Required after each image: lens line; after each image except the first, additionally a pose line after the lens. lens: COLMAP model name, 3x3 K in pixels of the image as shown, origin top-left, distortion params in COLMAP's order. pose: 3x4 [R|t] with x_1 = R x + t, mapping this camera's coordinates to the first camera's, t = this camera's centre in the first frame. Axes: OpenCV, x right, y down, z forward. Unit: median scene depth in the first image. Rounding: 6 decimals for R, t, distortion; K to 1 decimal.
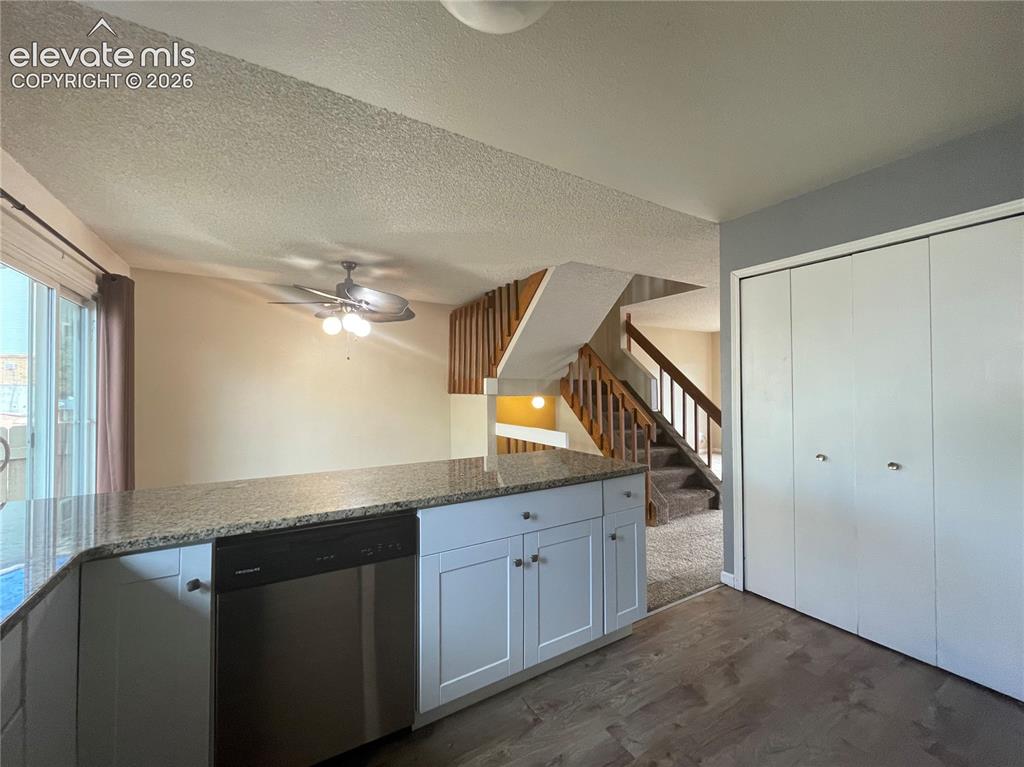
lens RADIAL K [[416.2, 0, 512.3], [0, 416.2, 382.3], [0, 0, 1]] dist [-0.004963, 0.000050]
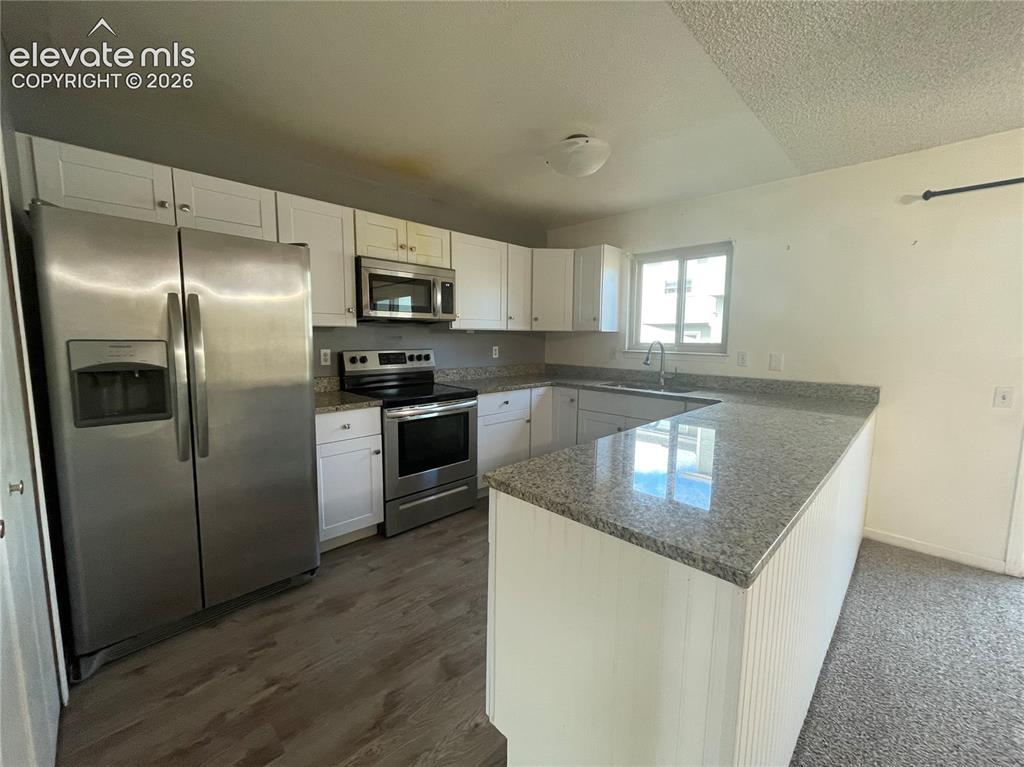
lens RADIAL K [[416.2, 0, 512.3], [0, 416.2, 382.3], [0, 0, 1]] dist [-0.004963, 0.000050]
pose [[-0.969407, 0.022382, -0.244436, 0.342570], [-0.001990, 0.995085, 0.099008, 0.013991], [0.245451, 0.096465, -0.964597, 1.248067]]
